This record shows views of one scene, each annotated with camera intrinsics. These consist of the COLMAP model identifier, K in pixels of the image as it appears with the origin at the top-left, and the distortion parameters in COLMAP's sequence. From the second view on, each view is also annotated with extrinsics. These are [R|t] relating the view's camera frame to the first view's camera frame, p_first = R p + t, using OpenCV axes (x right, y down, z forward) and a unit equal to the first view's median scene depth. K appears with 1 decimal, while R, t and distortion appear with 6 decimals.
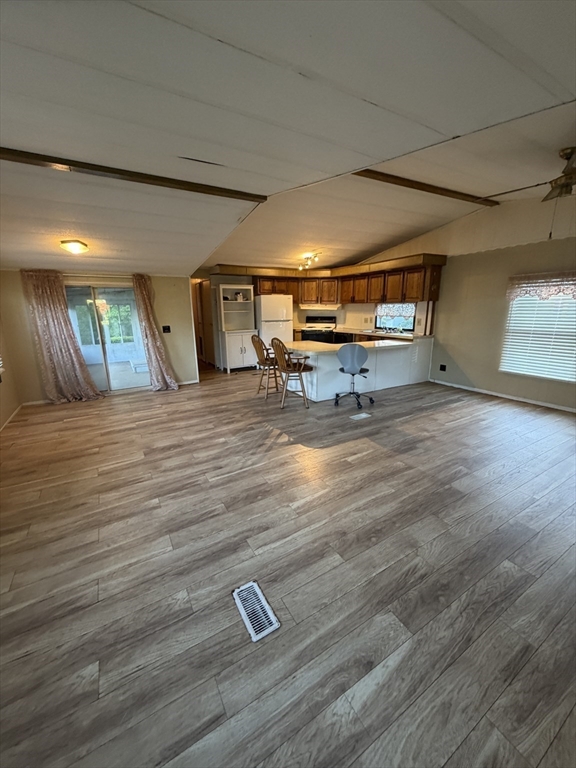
lens RADIAL K [[307.5, 0, 291.0], [0, 307.5, 385.1], [0, 0, 1]] dist [0.002929, 0.000047]
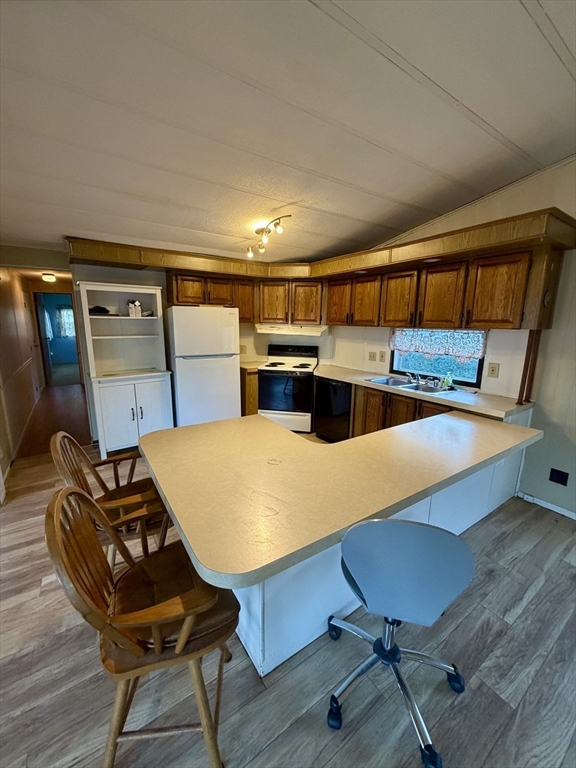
lens RADIAL K [[307.5, 0, 289.7], [0, 307.5, 382.8], [0, 0, 1]] dist [0.002929, 0.000047]
pose [[0.997605, 0.010165, 0.068423, 0.058667], [-0.006653, 0.998658, -0.051354, -0.137036], [-0.068853, 0.050776, 0.996334, 0.471812]]
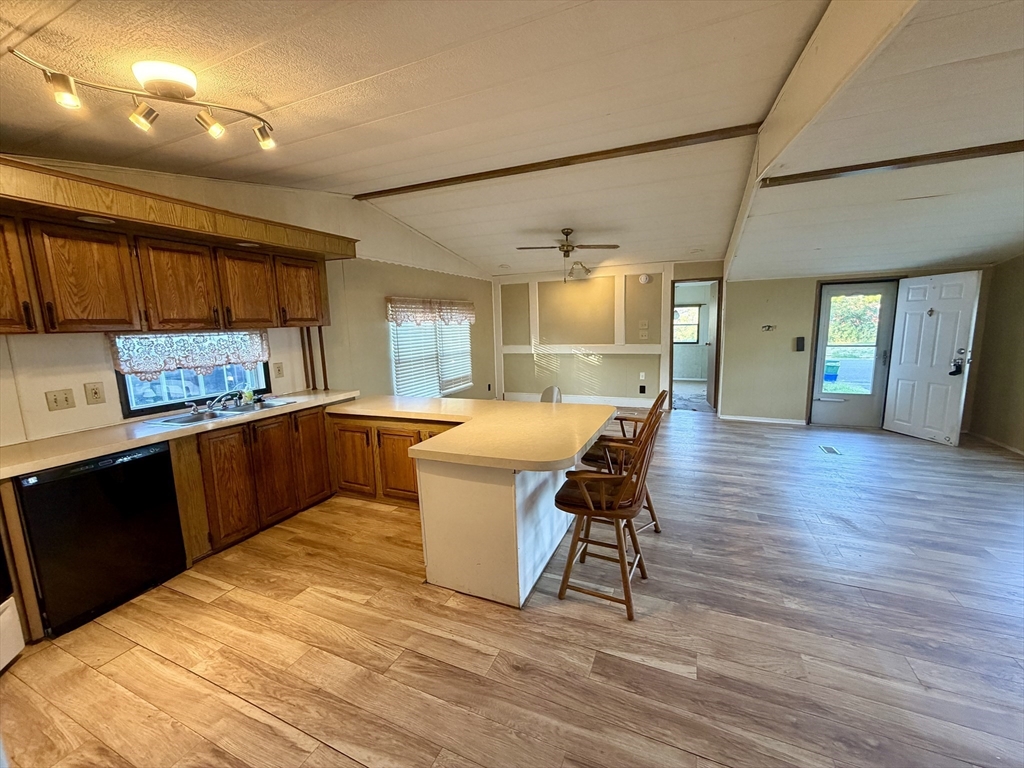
lens RADIAL K [[410.0, 0, 511.1], [0, 410.0, 382.8], [0, 0, 1]] dist [0.002929, 0.000047]
pose [[-0.575616, -0.085853, 0.813201, -0.252971], [0.238975, 0.933396, 0.267698, -0.232654], [-0.782021, 0.348426, -0.516761, 0.909164]]
